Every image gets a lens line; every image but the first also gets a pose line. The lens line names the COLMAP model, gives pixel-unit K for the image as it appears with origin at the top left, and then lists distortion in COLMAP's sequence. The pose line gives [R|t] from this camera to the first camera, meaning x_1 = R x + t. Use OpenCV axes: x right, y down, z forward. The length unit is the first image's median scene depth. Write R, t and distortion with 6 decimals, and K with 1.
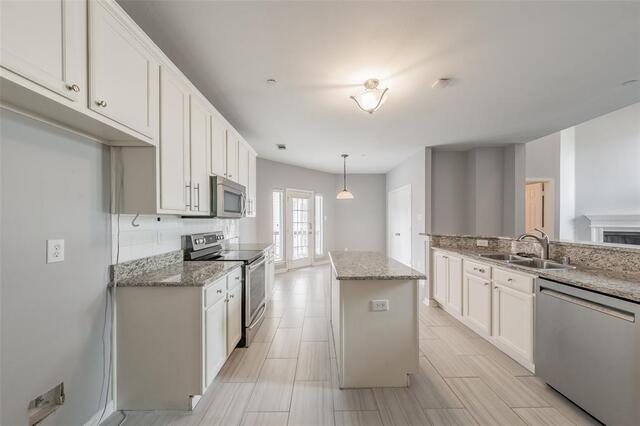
lens RADIAL K [[227.5, 0, 318.5], [0, 227.5, 220.3], [0, 0, 1]] dist [0.003064, 0.000055]
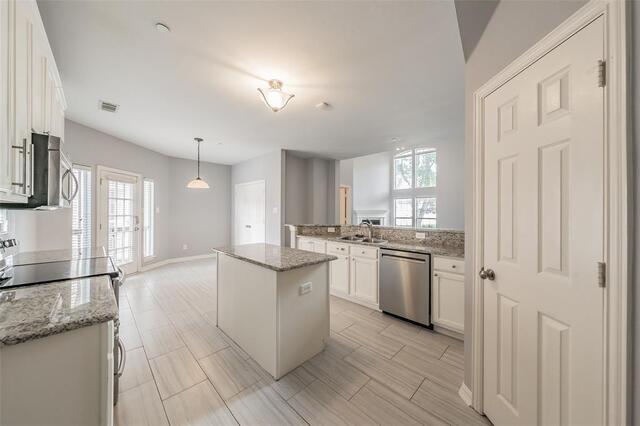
lens RADIAL K [[227.5, 0, 313.9], [0, 227.5, 211.2], [0, 0, 1]] dist [0.003064, 0.000055]
pose [[0.718783, 0.008120, 0.695188, -0.280117], [-0.002810, 0.999958, -0.008774, 0.000333], [-0.695229, 0.004353, 0.718775, 0.091957]]
